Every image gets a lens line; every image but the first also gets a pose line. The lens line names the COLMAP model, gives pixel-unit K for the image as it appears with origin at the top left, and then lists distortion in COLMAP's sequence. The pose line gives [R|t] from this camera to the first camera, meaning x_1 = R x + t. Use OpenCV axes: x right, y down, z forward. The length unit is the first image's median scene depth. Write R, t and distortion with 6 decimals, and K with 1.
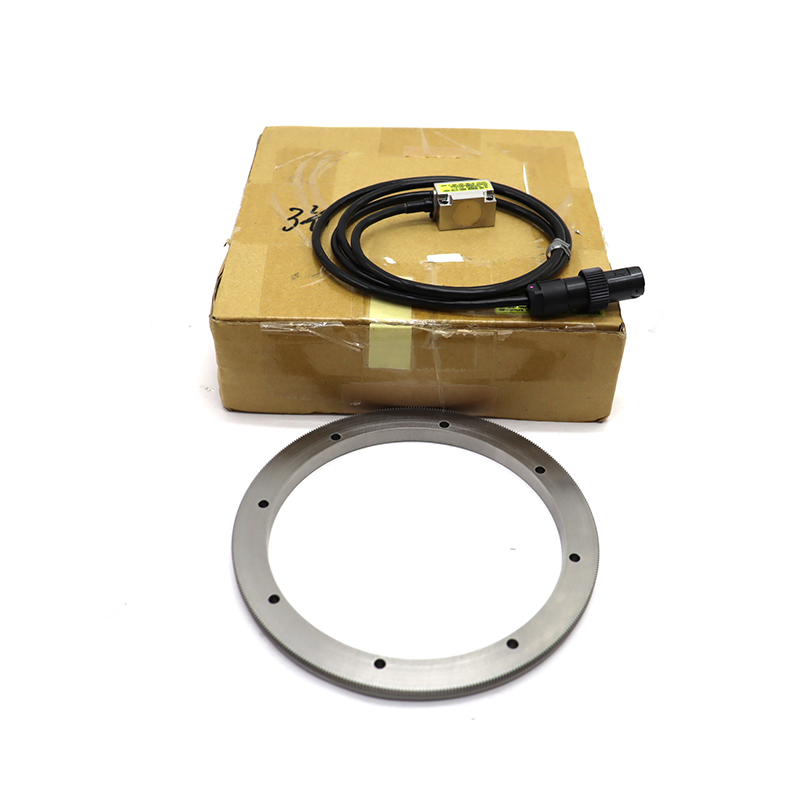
lens RADIAL K [[1111.5, 0, 399.4], [0, 1111.5, 403.6], [0, 0, 1]] dist [-0.044455, 0.000000]
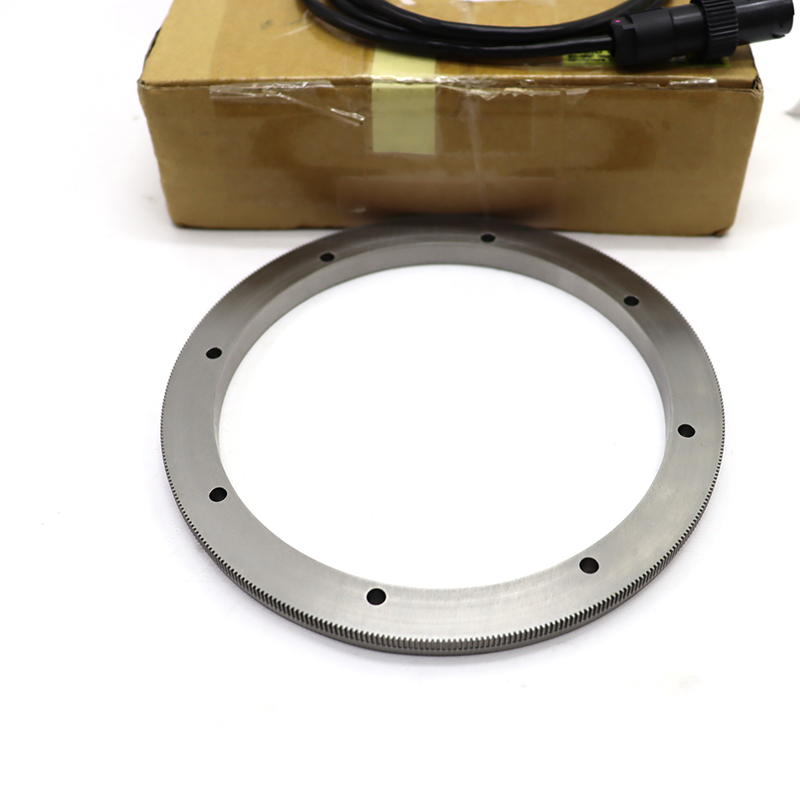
lens RADIAL K [[1031.9, 0, 396.6], [0, 1031.9, 393.2], [0, 0, 1]] dist [-0.069921, 0.000000]
pose [[0.996307, -0.007037, -0.085573, 0.039016], [0.014277, 0.996339, 0.084291, 0.060995], [0.084666, -0.085201, 0.992760, 0.373586]]
